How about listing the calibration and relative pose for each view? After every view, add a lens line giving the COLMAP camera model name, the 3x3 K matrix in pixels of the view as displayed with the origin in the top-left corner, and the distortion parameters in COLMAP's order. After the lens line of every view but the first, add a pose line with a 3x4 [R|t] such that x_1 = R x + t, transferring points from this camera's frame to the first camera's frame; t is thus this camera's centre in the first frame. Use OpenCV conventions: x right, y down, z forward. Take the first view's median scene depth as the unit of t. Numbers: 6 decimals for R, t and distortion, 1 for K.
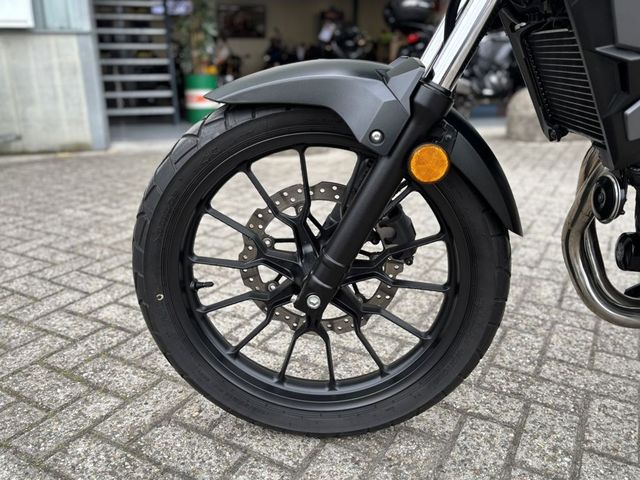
lens RADIAL K [[544.4, 0, 320.0], [0, 544.4, 240.0], [0, 0, 1]] dist [0.004984, 0.002156]
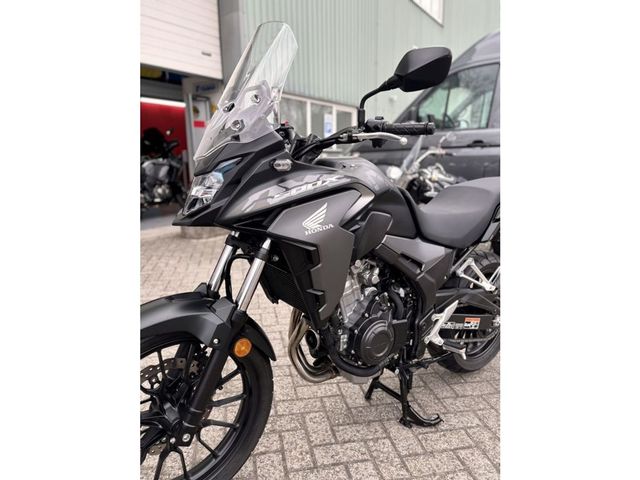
lens RADIAL K [[410.8, 0, 320.0], [0, 410.8, 240.0], [0, 0, 1]] dist [-0.000660, 0.000085]
pose [[0.755890, -0.130675, 0.641525, -0.372820], [0.196755, 0.979923, -0.032225, -0.313400], [-0.624434, 0.150582, 0.766425, -0.299022]]
